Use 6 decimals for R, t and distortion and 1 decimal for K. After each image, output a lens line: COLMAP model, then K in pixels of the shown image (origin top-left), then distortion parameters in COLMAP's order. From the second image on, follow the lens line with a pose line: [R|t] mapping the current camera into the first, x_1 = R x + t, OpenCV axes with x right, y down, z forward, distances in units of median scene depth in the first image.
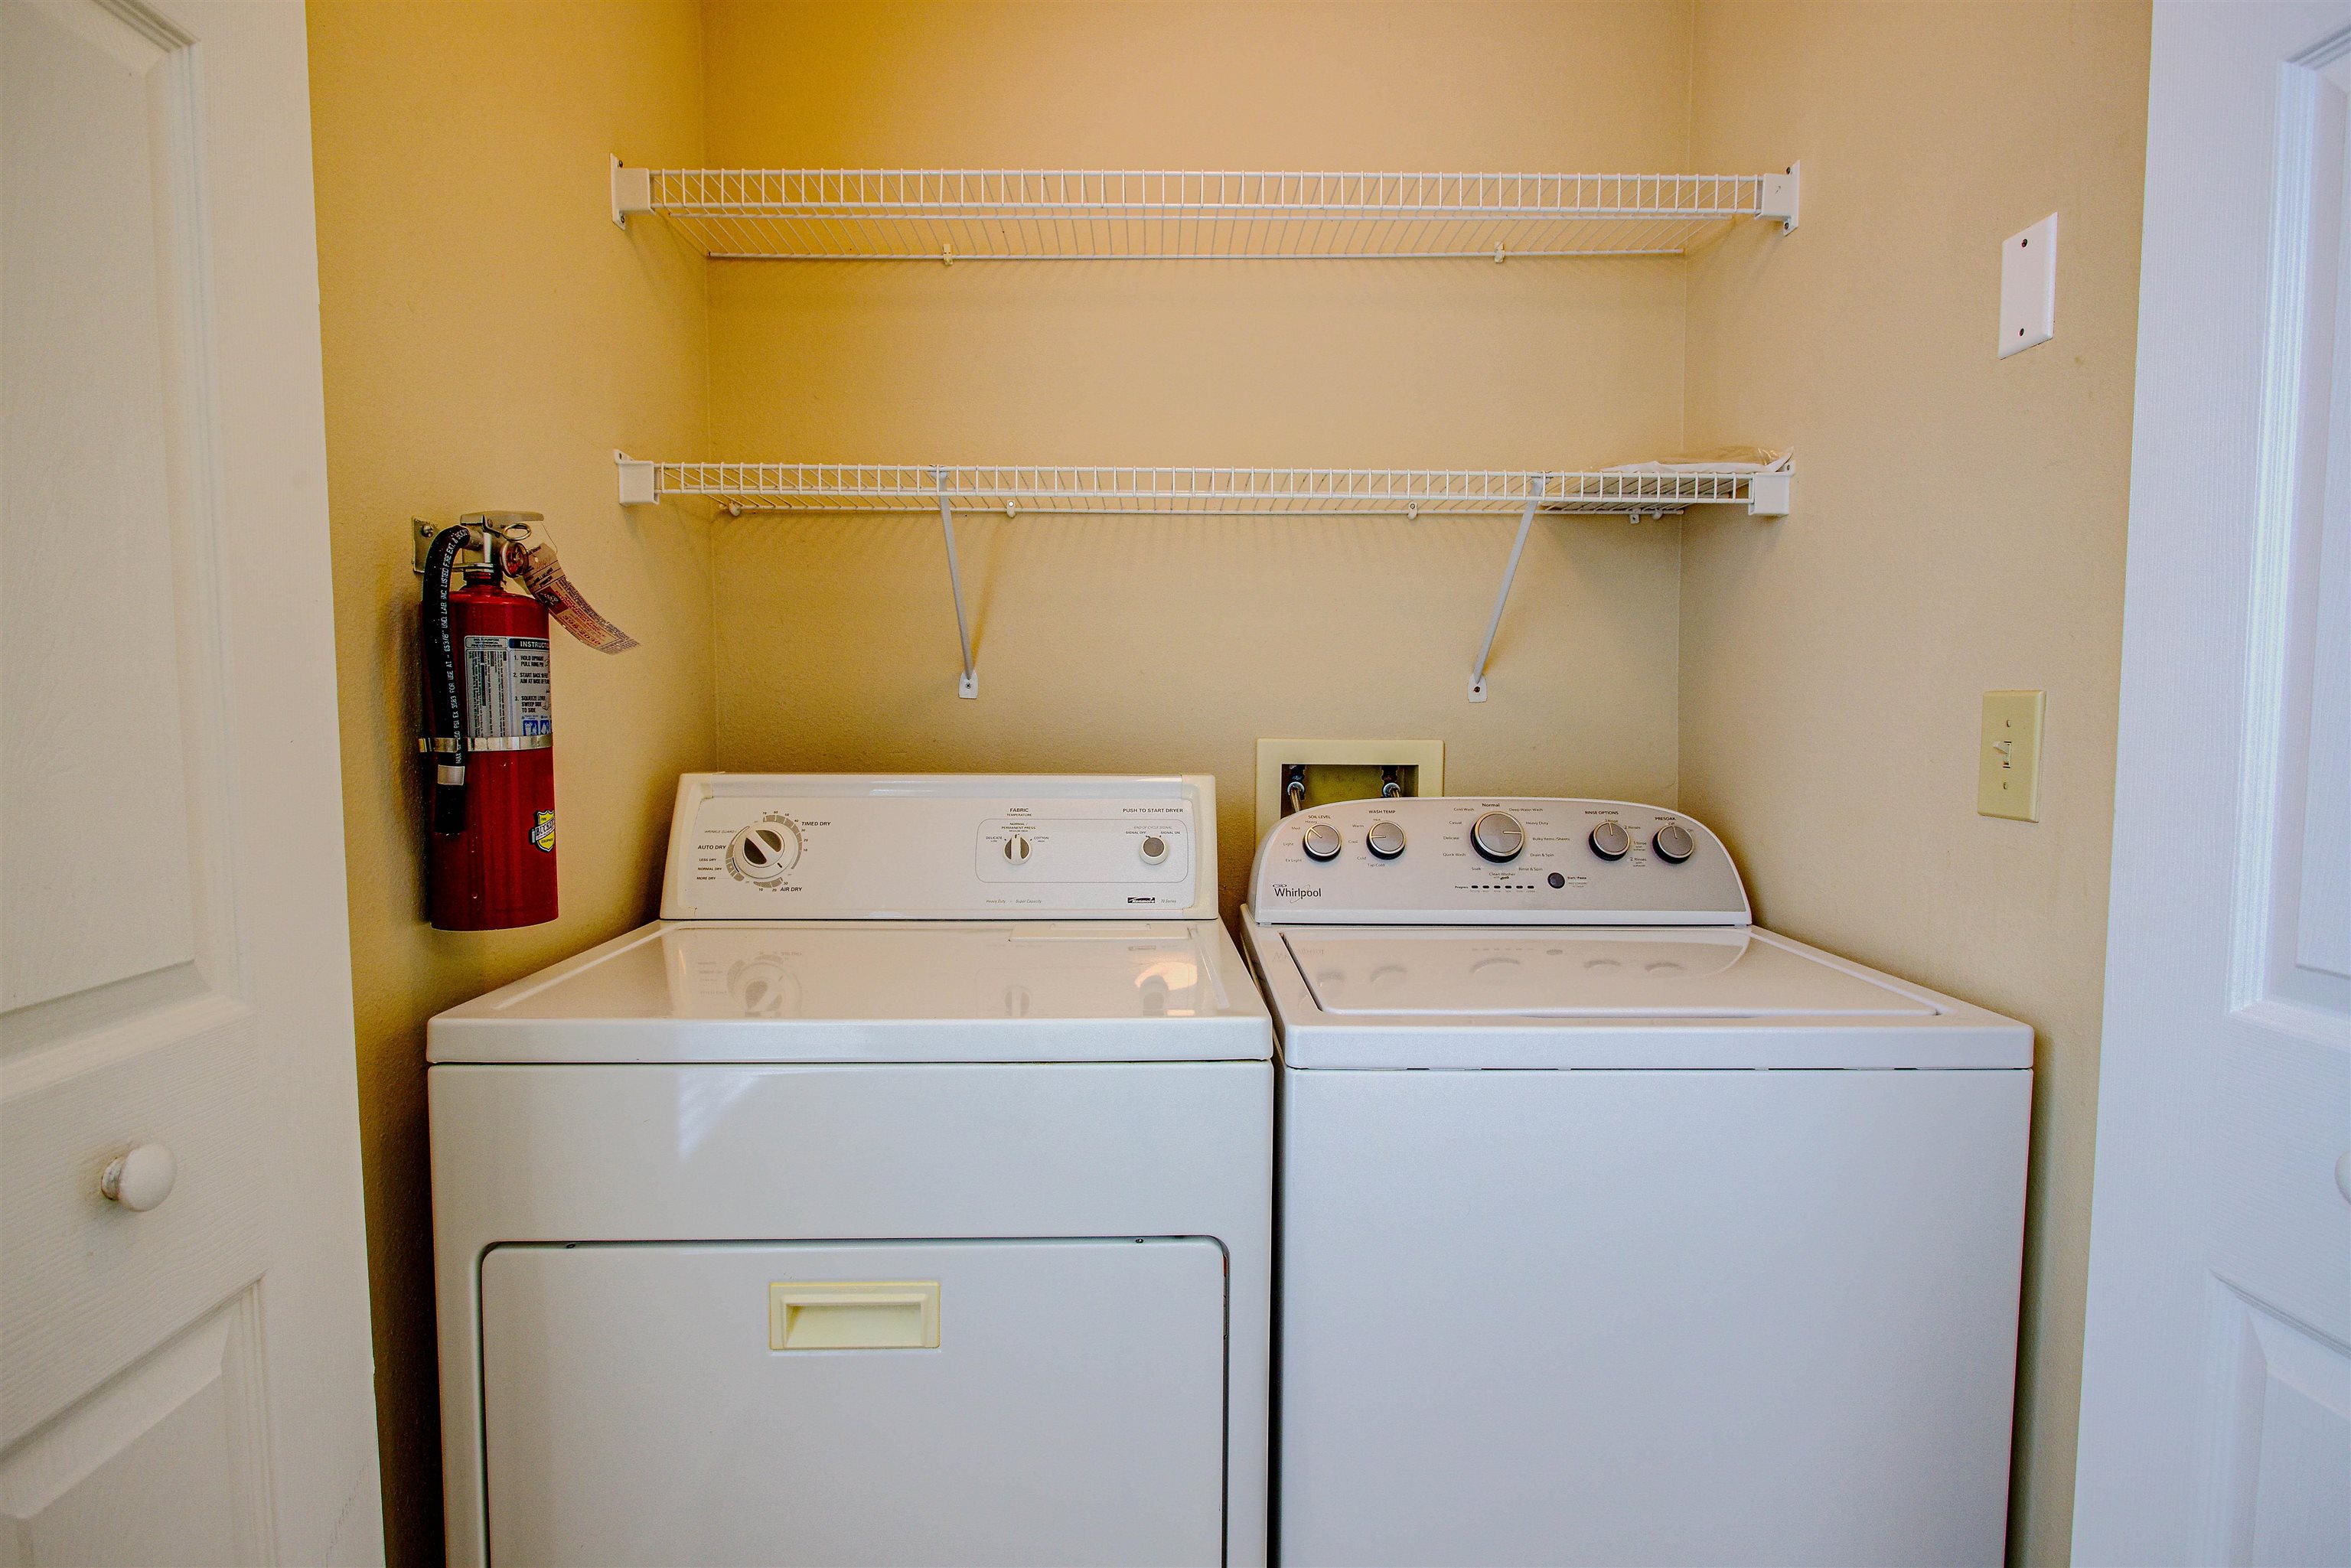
lens RADIAL K [[1179.8, 0, 1167.9], [0, 1179.8, 784.9], [0, 0, 1]] dist [-0.021959, 0.010372]
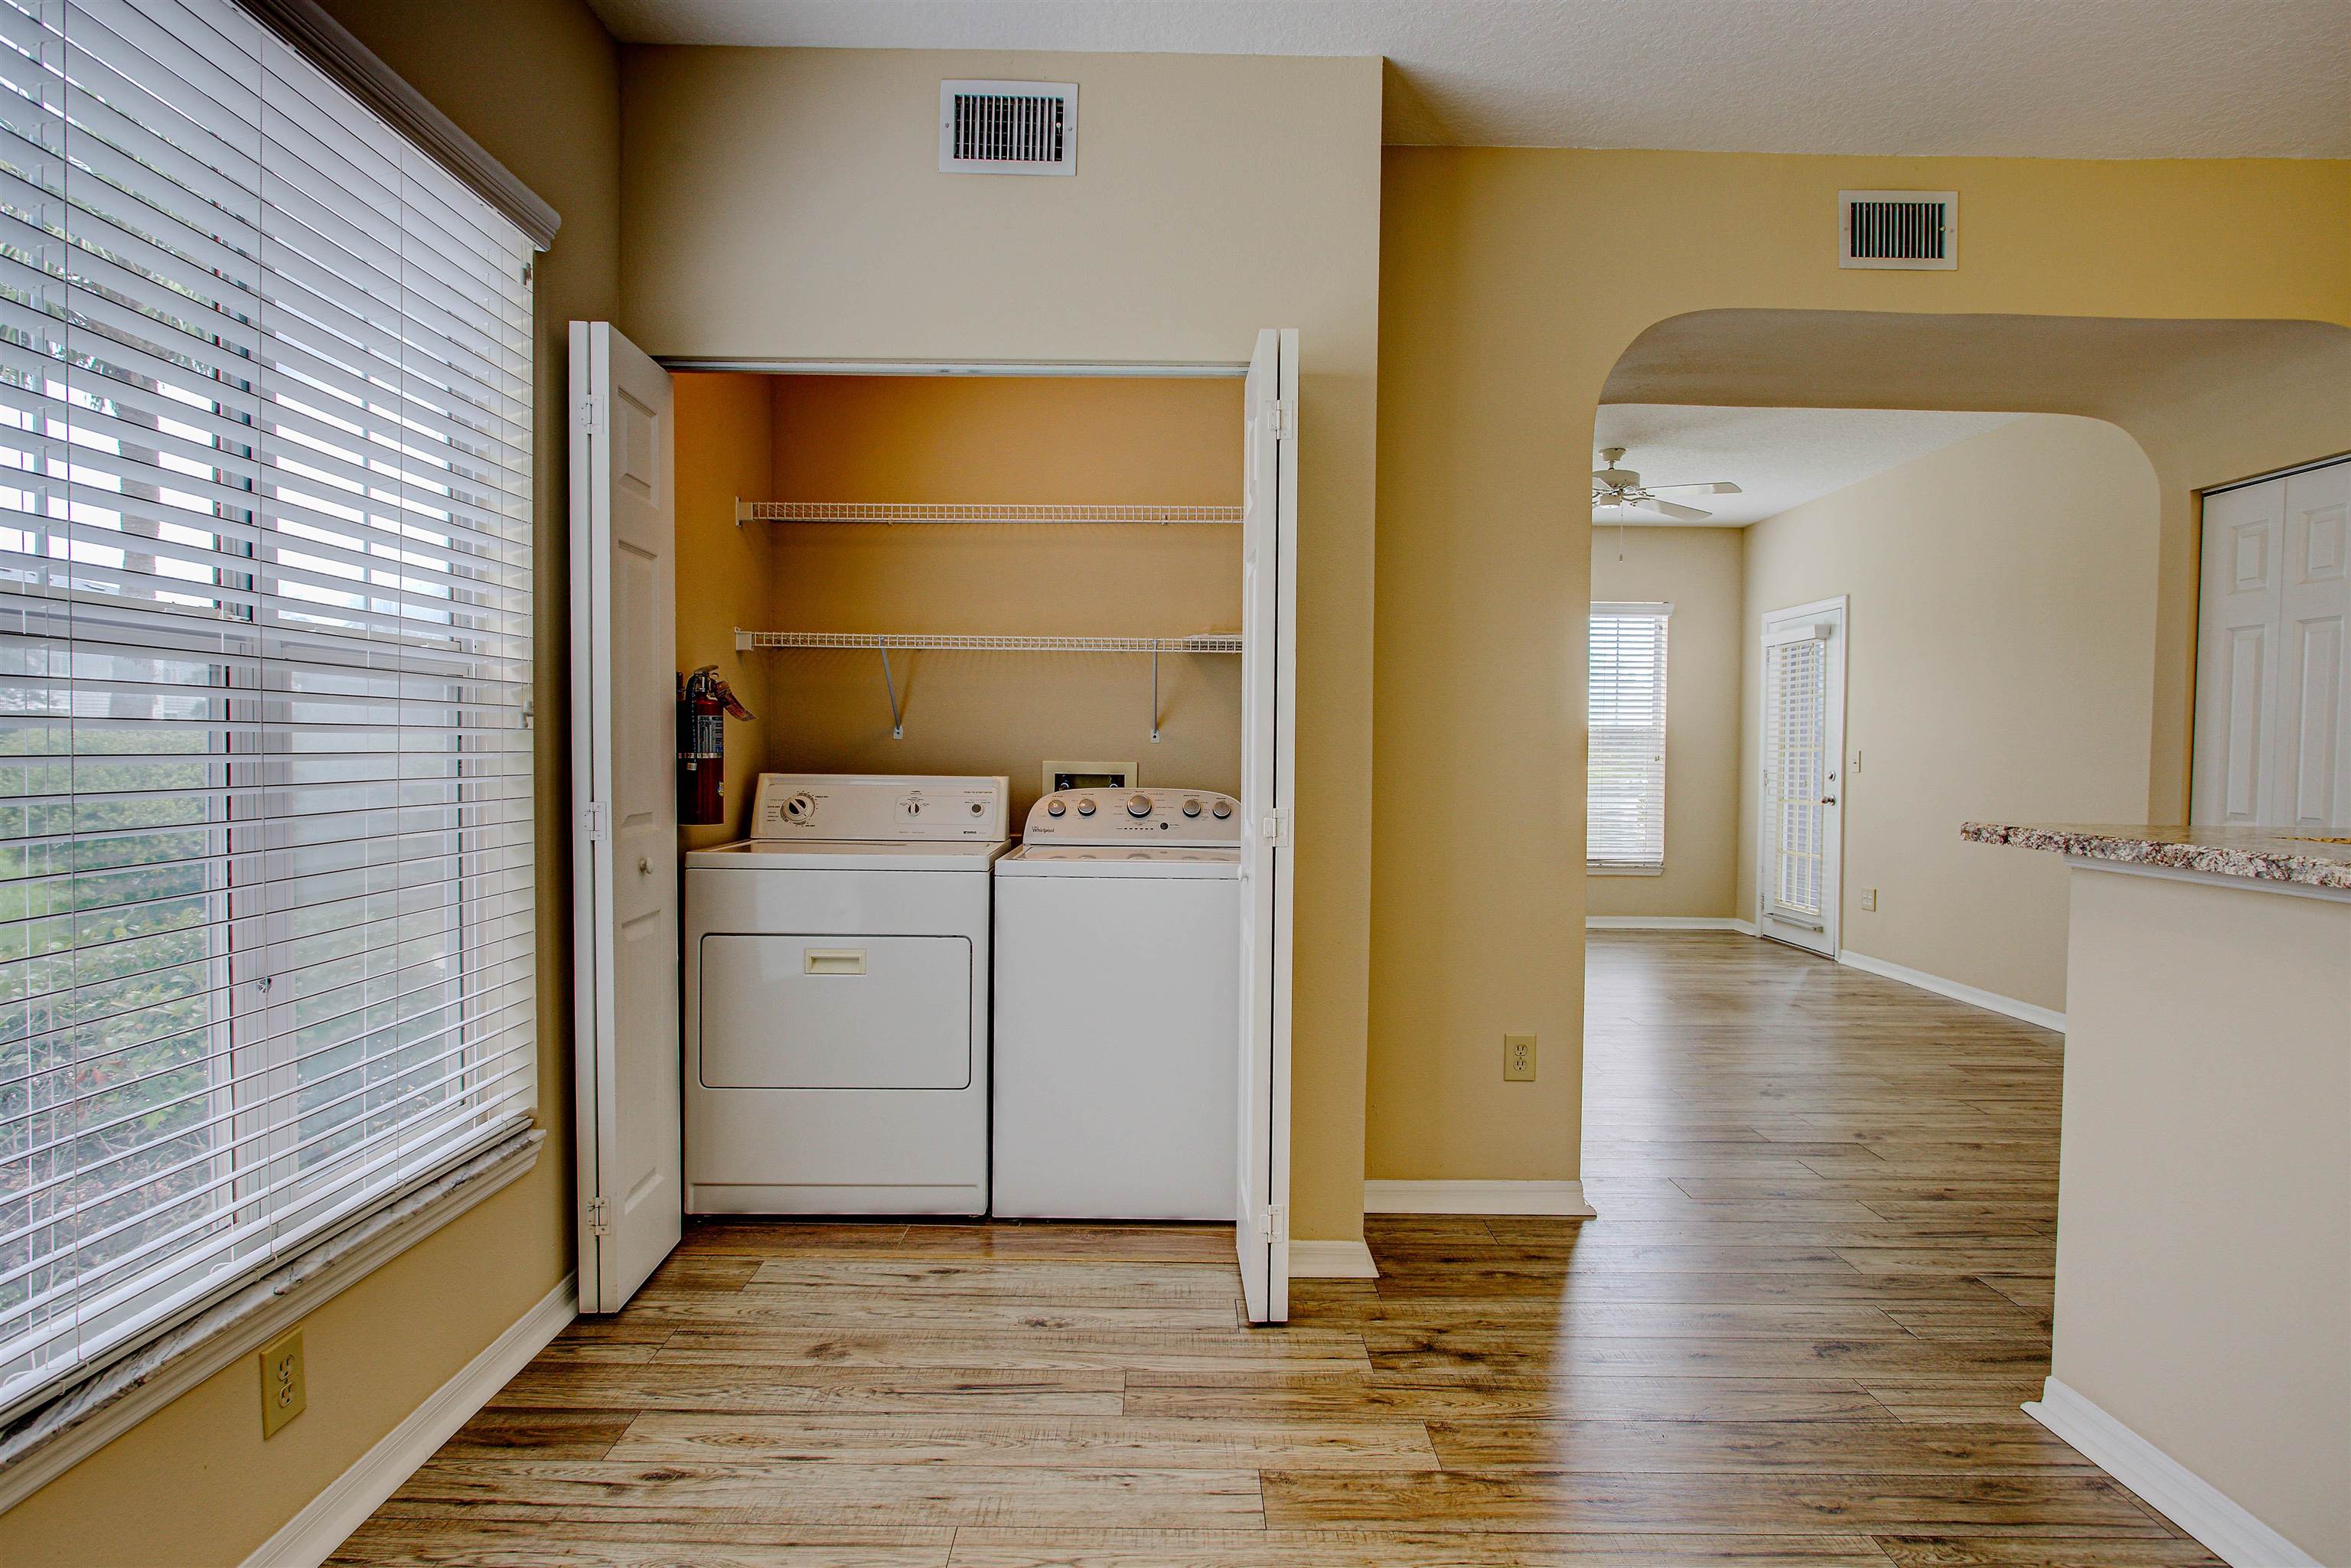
lens RADIAL K [[1230.3, 0, 1175.5], [0, 1230.3, 784.0], [0, 0, 1]] dist [-0.019982, 0.000824]
pose [[0.999946, 0.007691, 0.006951, 0.343058], [-0.007447, 0.999378, -0.034455, 0.084117], [-0.007211, 0.034401, 0.999382, -1.288911]]
